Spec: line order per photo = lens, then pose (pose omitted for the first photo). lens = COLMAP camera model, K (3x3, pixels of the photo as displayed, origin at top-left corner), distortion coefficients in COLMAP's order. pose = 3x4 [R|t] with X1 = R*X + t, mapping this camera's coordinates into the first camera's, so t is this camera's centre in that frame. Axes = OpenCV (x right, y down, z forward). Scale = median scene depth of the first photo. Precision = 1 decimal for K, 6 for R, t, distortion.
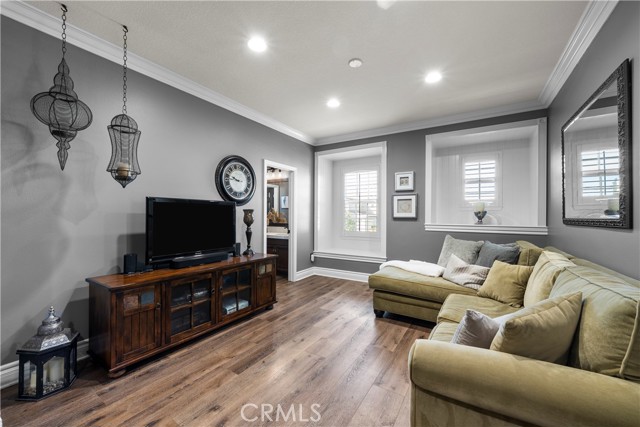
lens RADIAL K [[254.8, 0, 320.7], [0, 254.8, 210.3], [0, 0, 1]] dist [-0.003031, -0.000379]
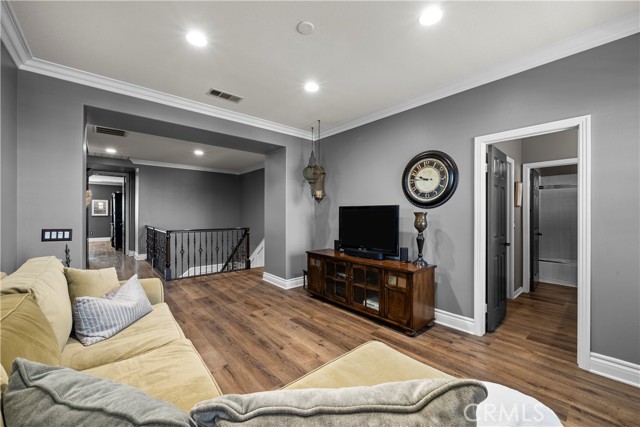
lens RADIAL K [[254.8, 0, 321.2], [0, 254.8, 216.7], [0, 0, 1]] dist [-0.003031, -0.000379]
pose [[-0.292815, -0.001427, -0.956168, 0.729017], [0.004939, 0.999983, -0.003005, 0.013892], [0.956156, -0.005602, -0.292803, 1.081007]]
